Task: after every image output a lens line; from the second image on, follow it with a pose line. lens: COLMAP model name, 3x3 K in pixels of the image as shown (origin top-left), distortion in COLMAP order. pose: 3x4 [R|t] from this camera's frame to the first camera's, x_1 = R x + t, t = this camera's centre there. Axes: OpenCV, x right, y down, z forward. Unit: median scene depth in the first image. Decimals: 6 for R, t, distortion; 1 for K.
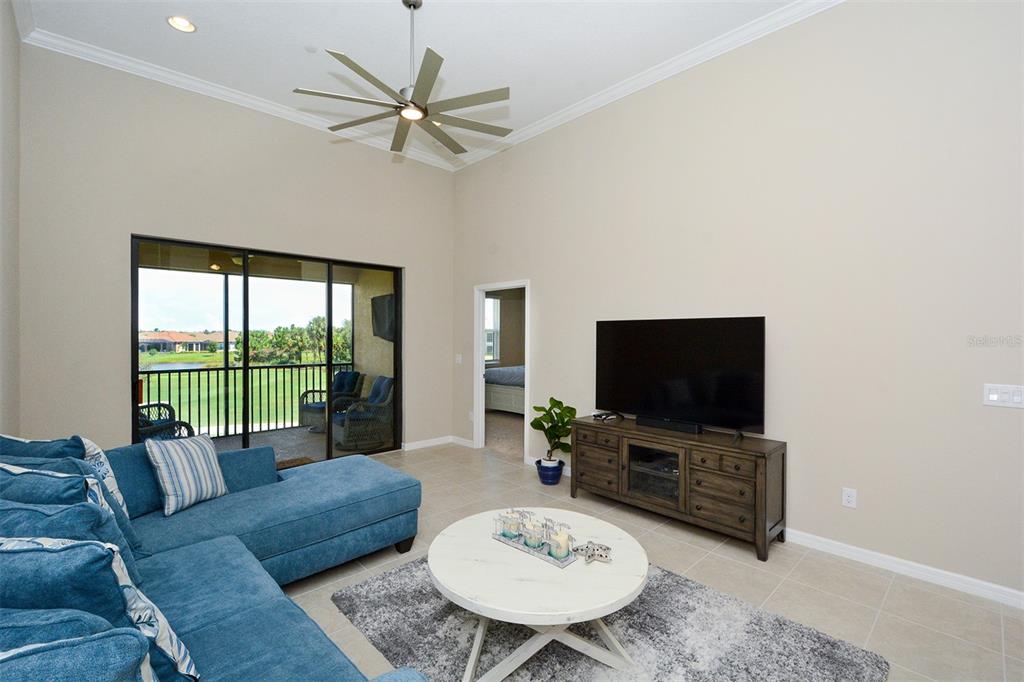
lens RADIAL K [[448.3, 0, 512.0], [0, 448.3, 341.0], [0, 0, 1]] dist [-0.000864, -0.000104]
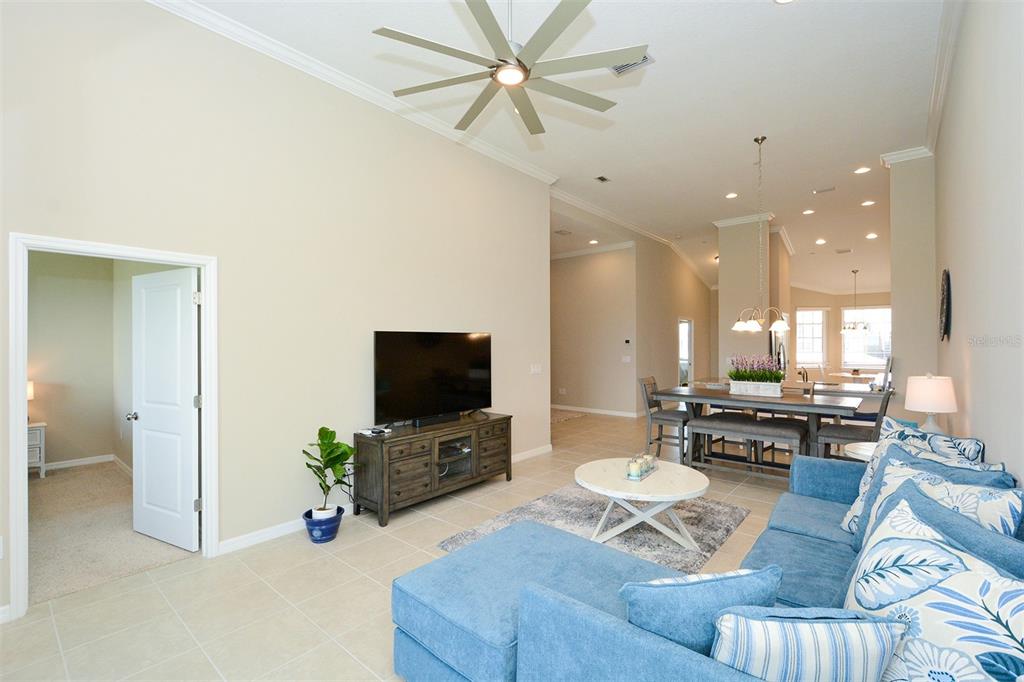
lens RADIAL K [[463.7, 0, 508.3], [0, 463.7, 340.7], [0, 0, 1]] dist [0.000312, -0.000102]
pose [[-0.106343, 0.000822, 0.994329, -0.890760], [0.016362, 0.999866, 0.000923, -0.022973], [-0.994195, 0.016368, -0.106342, 0.918763]]
